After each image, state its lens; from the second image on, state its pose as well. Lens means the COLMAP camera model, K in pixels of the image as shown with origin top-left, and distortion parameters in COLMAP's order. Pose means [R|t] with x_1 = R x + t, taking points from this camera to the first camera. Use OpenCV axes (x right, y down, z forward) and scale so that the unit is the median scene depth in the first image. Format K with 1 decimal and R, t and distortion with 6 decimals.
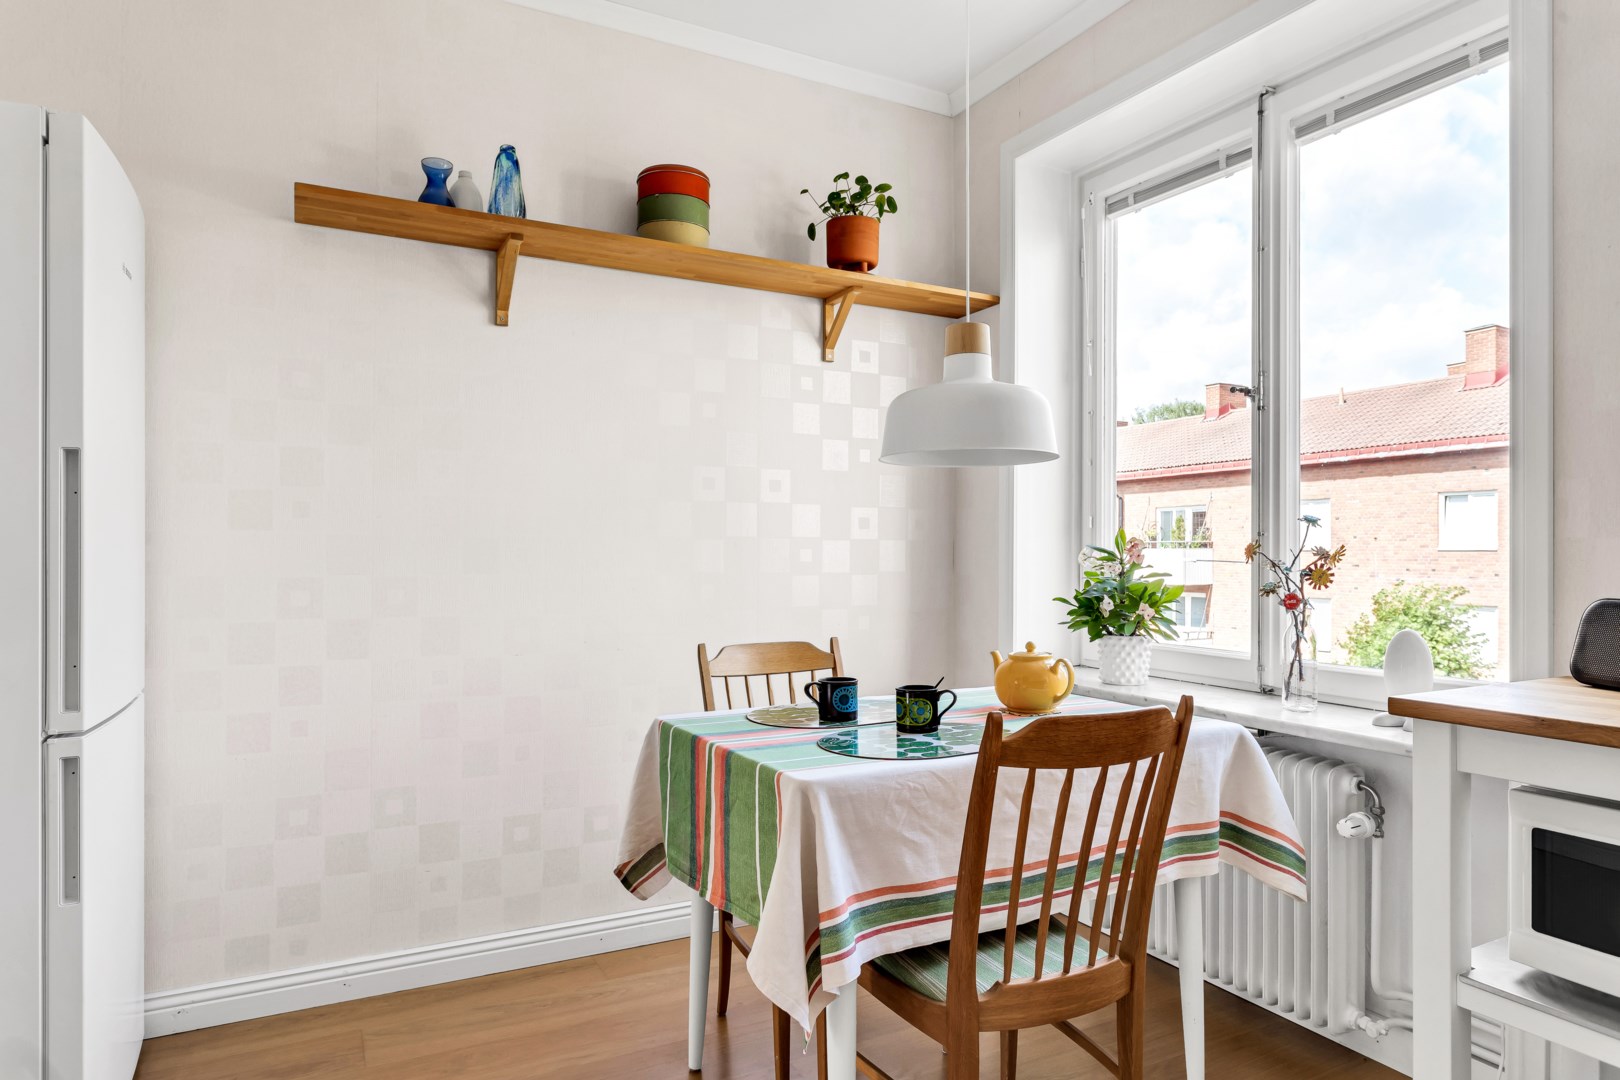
lens RADIAL K [[988.6, 0, 809.6], [0, 988.6, 549.8], [0, 0, 1]] dist [0.001865, 0.000481]
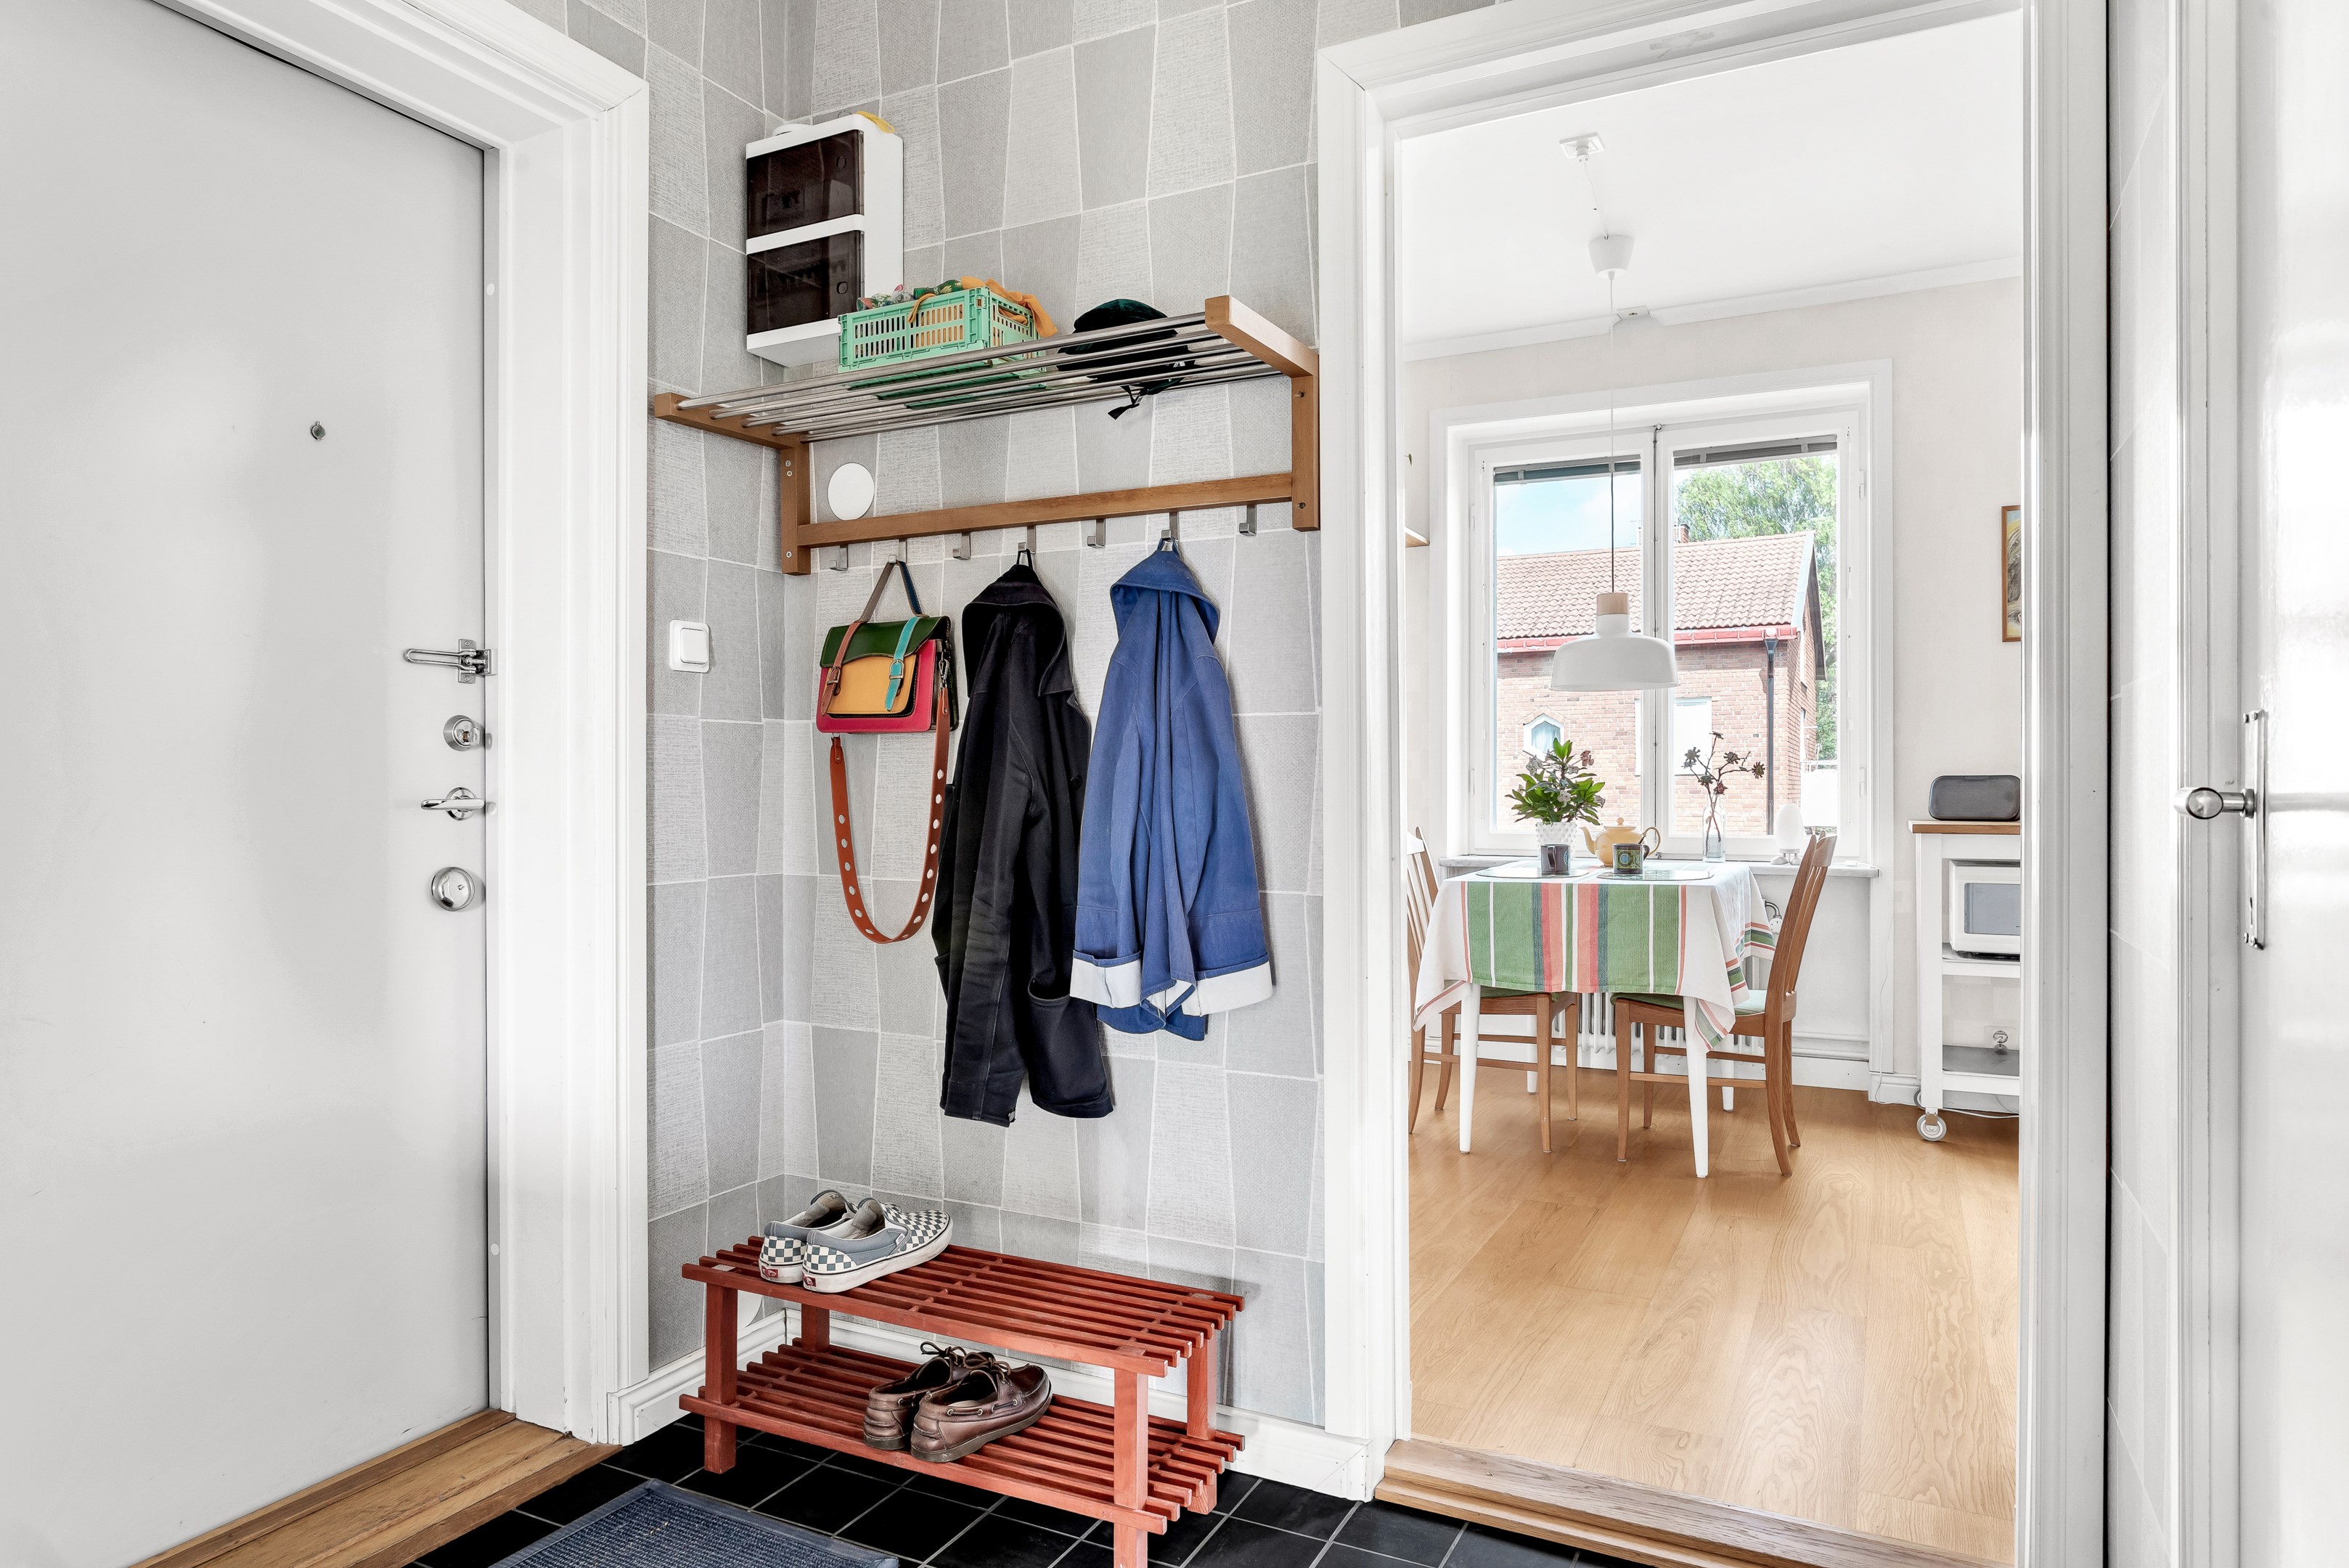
lens RADIAL K [[1397.9, 0, 1174.5], [0, 1397.9, 784.0], [0, 0, 1]] dist [0.001563, 0.000336]
pose [[0.815260, -0.002692, 0.579089, -1.249897], [0.001345, 0.999995, 0.002756, 0.034658], [-0.579094, -0.001468, 0.815260, -0.218090]]
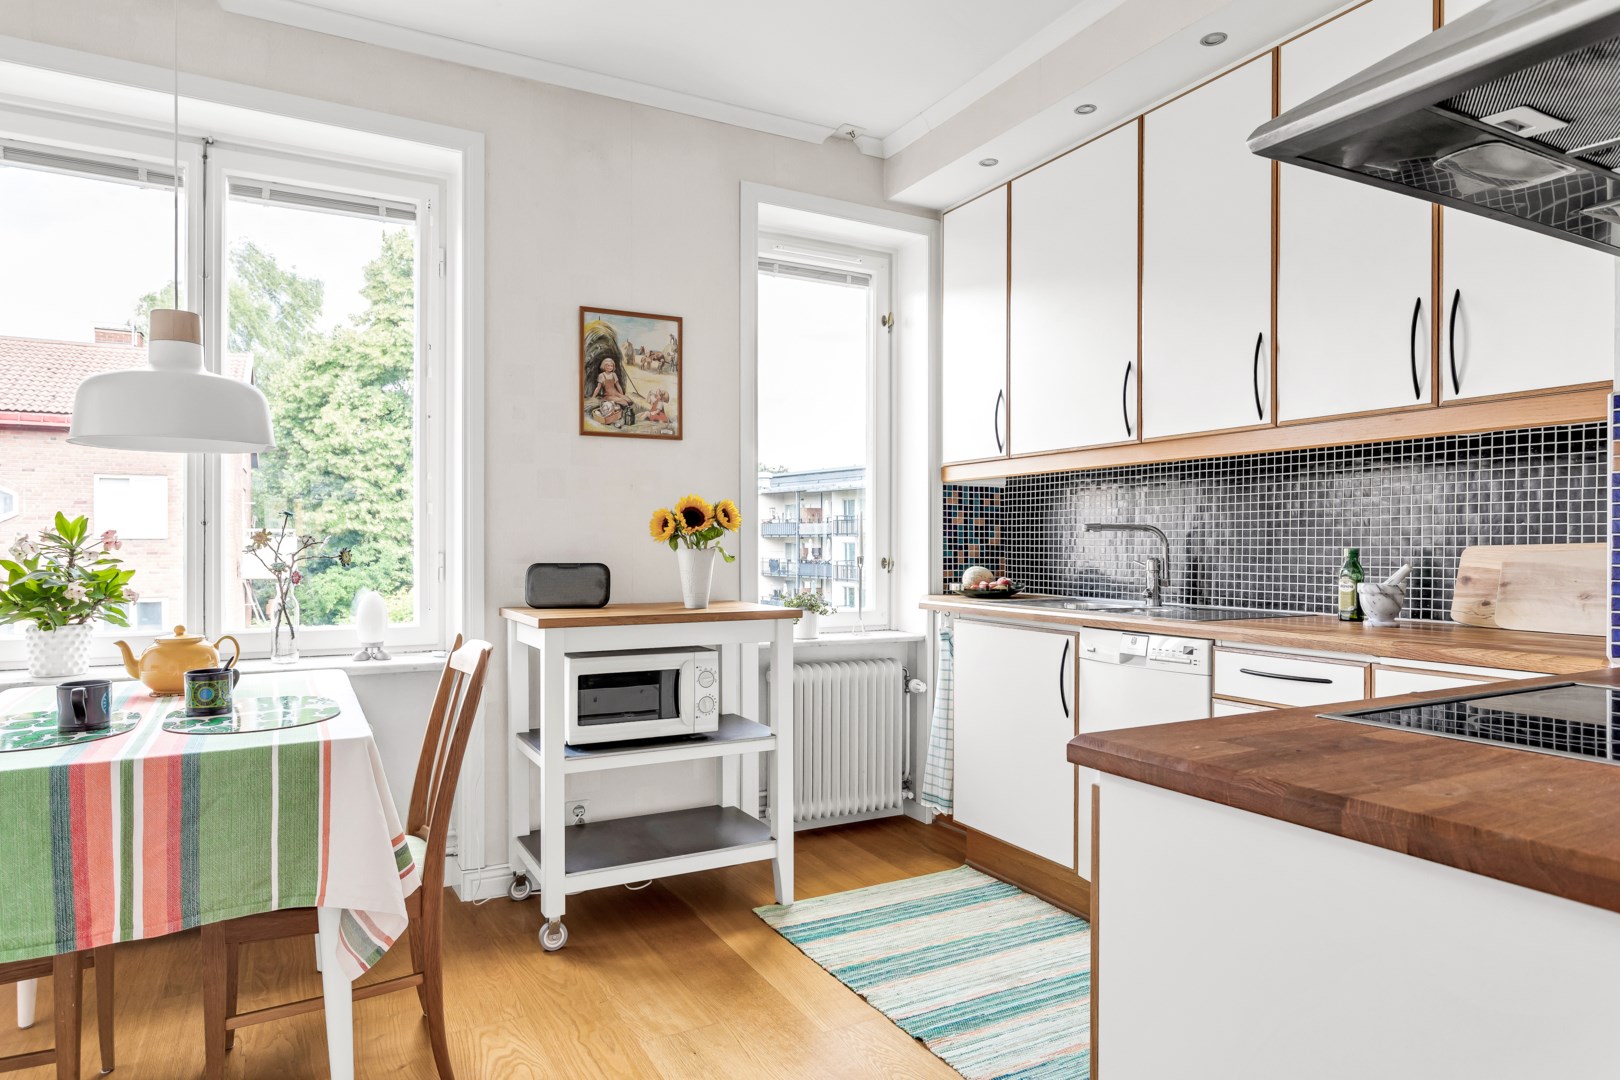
lens RADIAL K [[964.9, 0, 806.8], [0, 964.9, 545.6], [0, 0, 1]] dist [-0.003146, -0.001539]
pose [[-0.008750, -0.004175, 0.999953, -0.677824], [-0.003948, 0.999984, 0.004140, 0.003041], [-0.999954, -0.003911, -0.008766, 0.310559]]
